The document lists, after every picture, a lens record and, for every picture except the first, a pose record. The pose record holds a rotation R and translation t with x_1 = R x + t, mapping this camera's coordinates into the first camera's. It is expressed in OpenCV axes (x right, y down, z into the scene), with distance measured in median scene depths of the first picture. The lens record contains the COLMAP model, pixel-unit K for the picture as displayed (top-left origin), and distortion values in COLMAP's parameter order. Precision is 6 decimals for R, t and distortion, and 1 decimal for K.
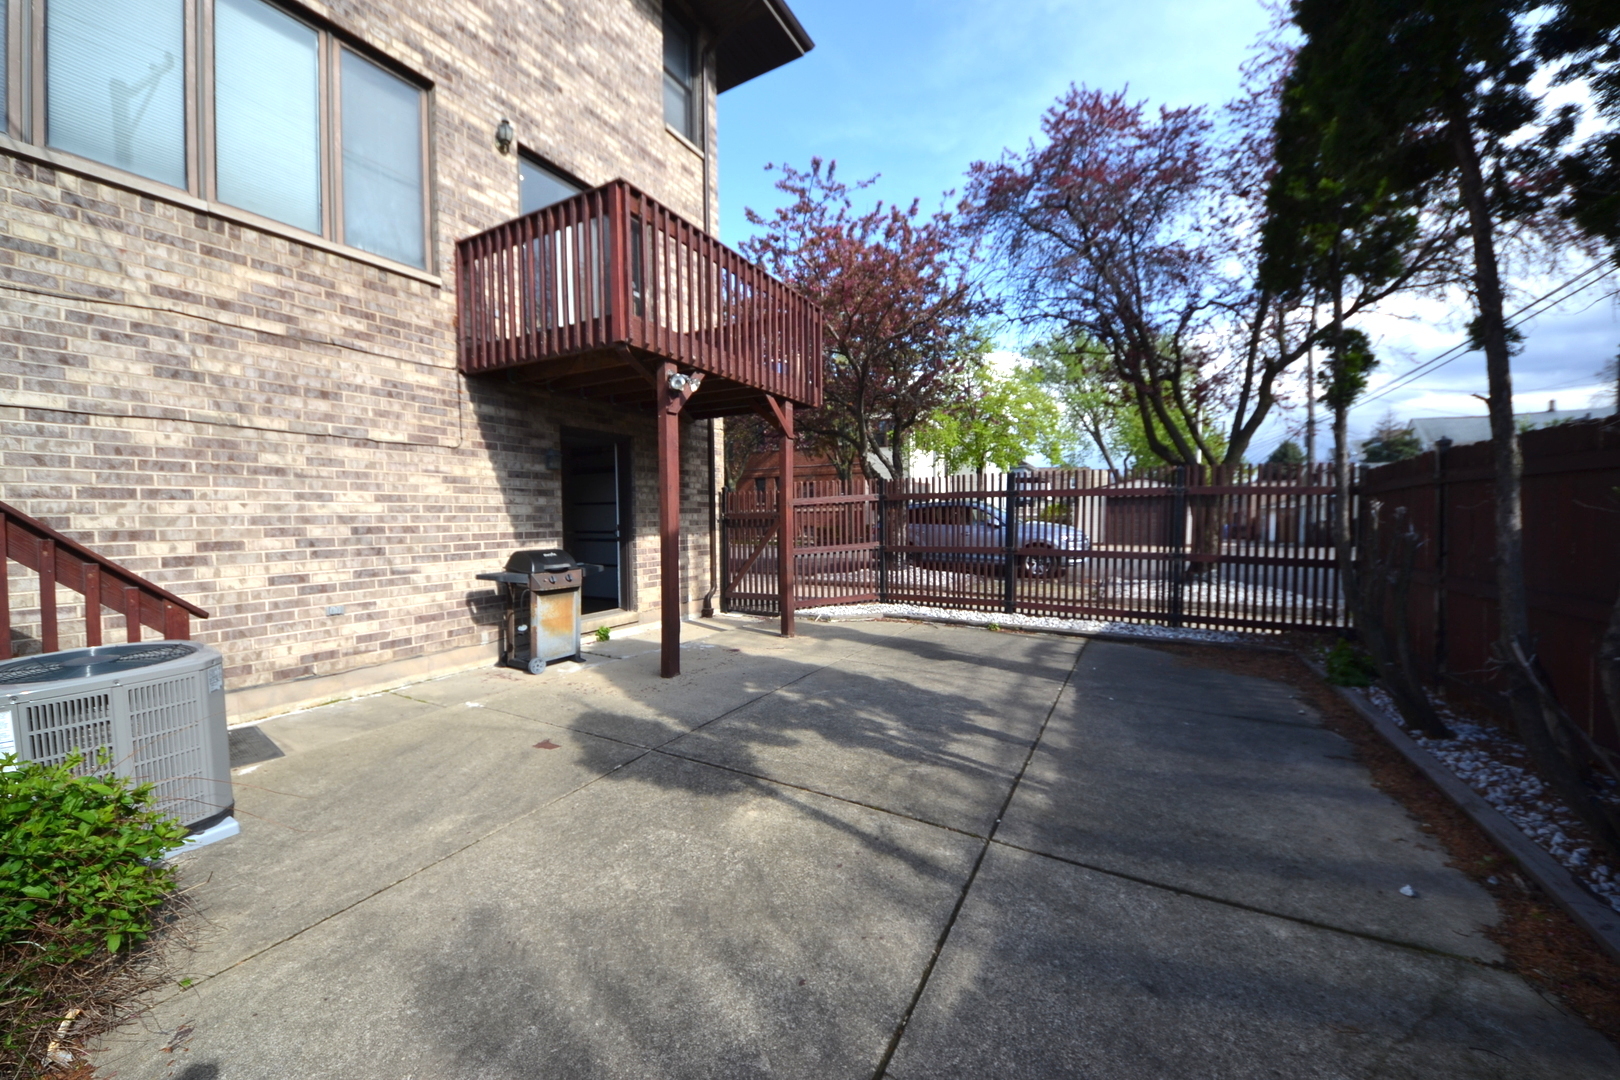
lens RADIAL K [[584.7, 0, 810.6], [0, 584.7, 537.7], [0, 0, 1]] dist [0.023382, -0.016107]
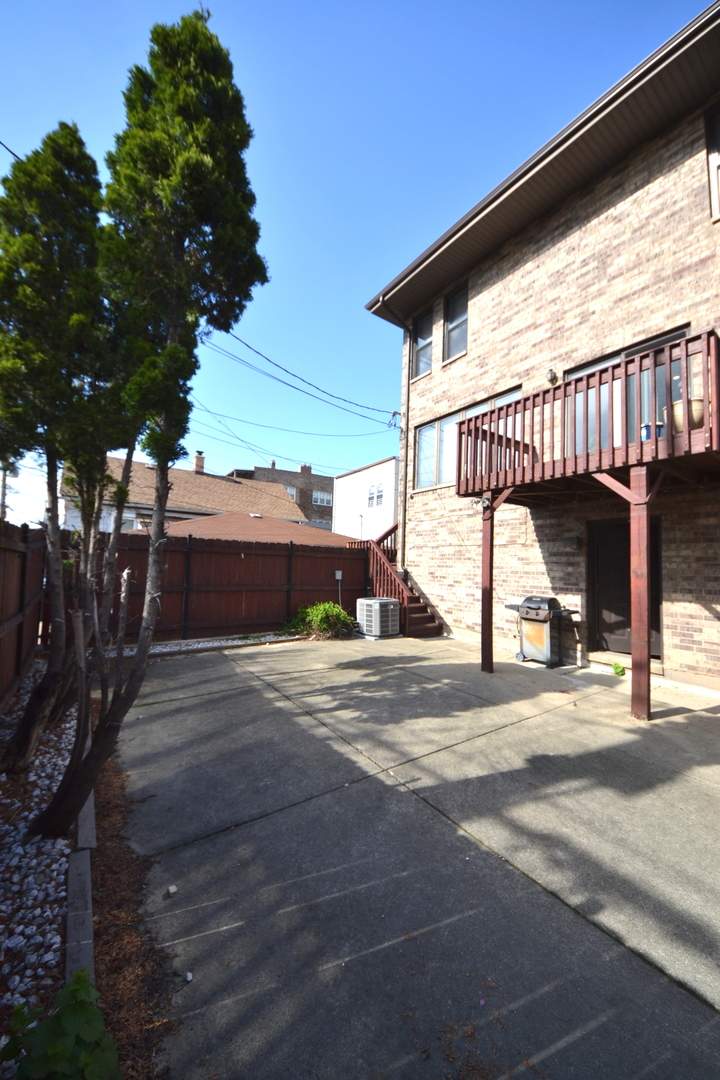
lens RADIAL K [[389.8, 0, 360.4], [0, 389.8, 543.2], [0, 0, 1]] dist [0.023382, -0.016107]
pose [[-0.433967, -0.052887, -0.899375, 1.055868], [-0.056994, 0.997888, -0.031180, -0.089442], [0.899124, 0.037728, -0.436064, 1.251113]]
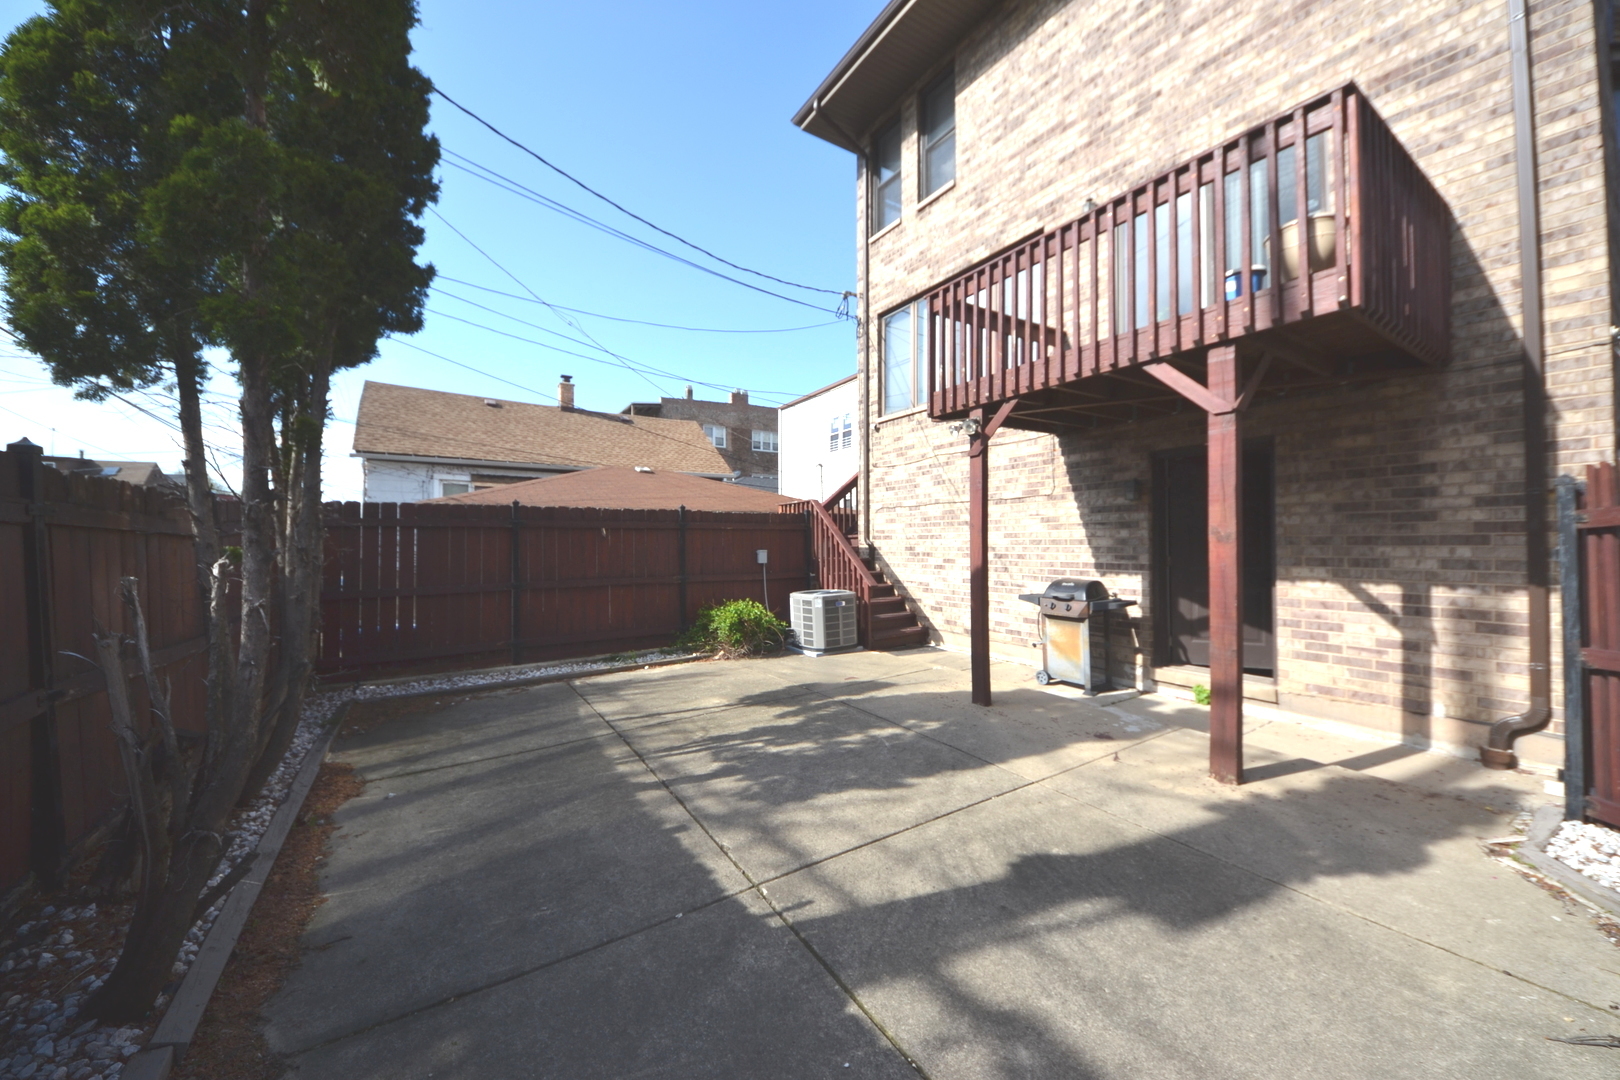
lens RADIAL K [[584.7, 0, 810.6], [0, 584.7, 537.7], [0, 0, 1]] dist [0.023382, -0.016107]
pose [[-0.473448, 0.008197, -0.880783, 0.905681], [-0.019749, 0.999607, 0.019919, -0.085112], [0.880600, 0.026825, -0.473100, 1.325771]]
